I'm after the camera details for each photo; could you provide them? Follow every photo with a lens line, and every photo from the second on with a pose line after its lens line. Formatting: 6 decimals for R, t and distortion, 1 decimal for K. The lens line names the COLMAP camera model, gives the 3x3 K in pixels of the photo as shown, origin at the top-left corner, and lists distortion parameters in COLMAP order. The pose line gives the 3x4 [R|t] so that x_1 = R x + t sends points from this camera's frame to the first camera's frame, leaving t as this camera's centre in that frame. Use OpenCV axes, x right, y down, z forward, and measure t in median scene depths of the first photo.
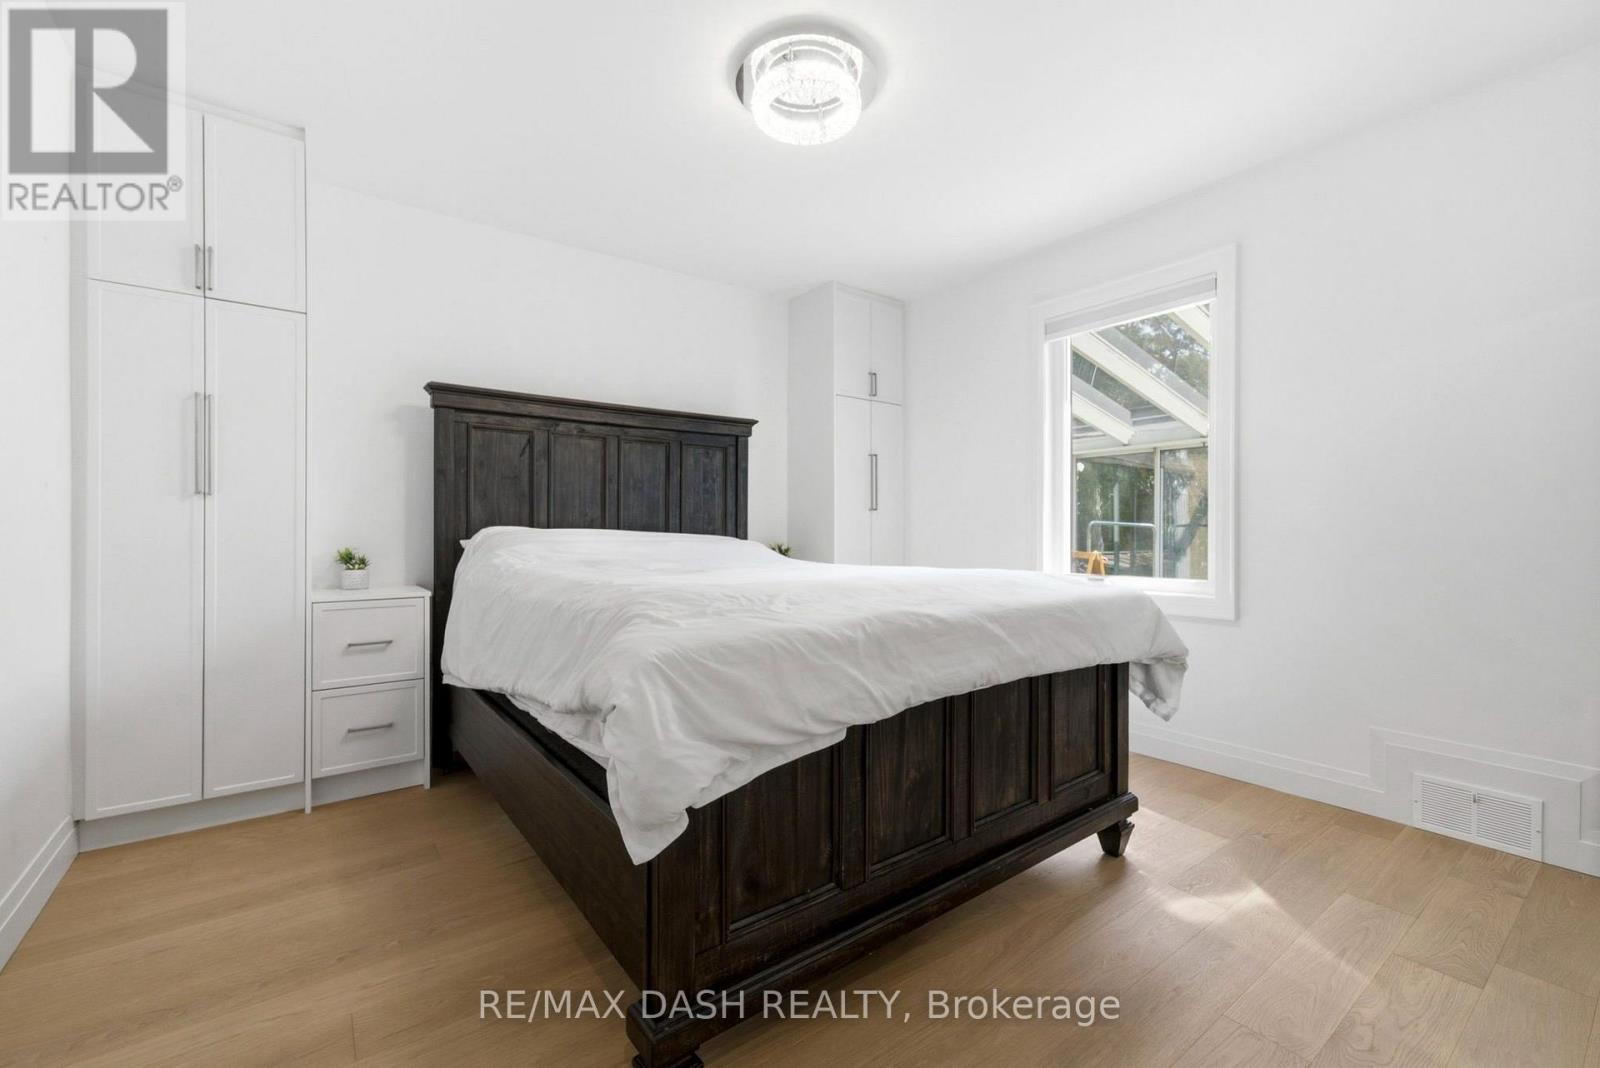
lens RADIAL K [[716.1, 0, 786.7], [0, 716.1, 527.0], [0, 0, 1]] dist [-0.039781, 0.048507]
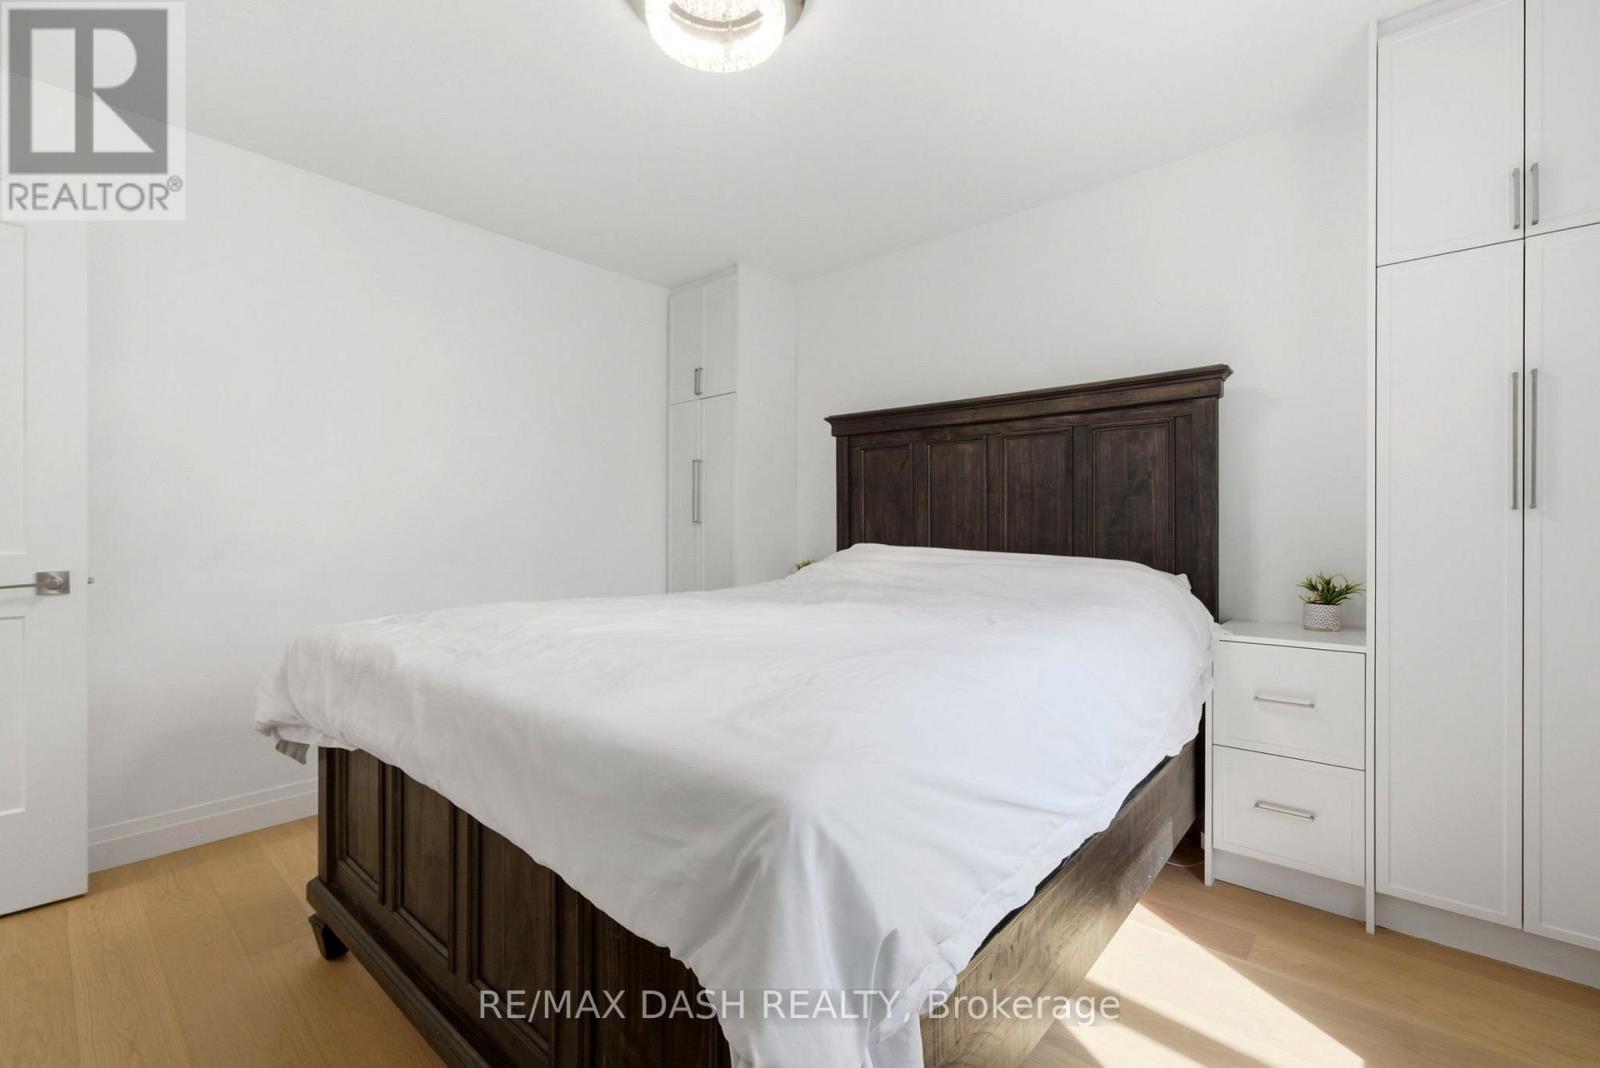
lens RADIAL K [[716.1, 0, 786.7], [0, 716.1, 527.0], [0, 0, 1]] dist [-0.039781, 0.048507]
pose [[0.153302, 0.001515, -0.988178, 0.549961], [0.004170, 0.999989, 0.002180, -0.021839], [0.988171, -0.004454, 0.153294, 0.634593]]
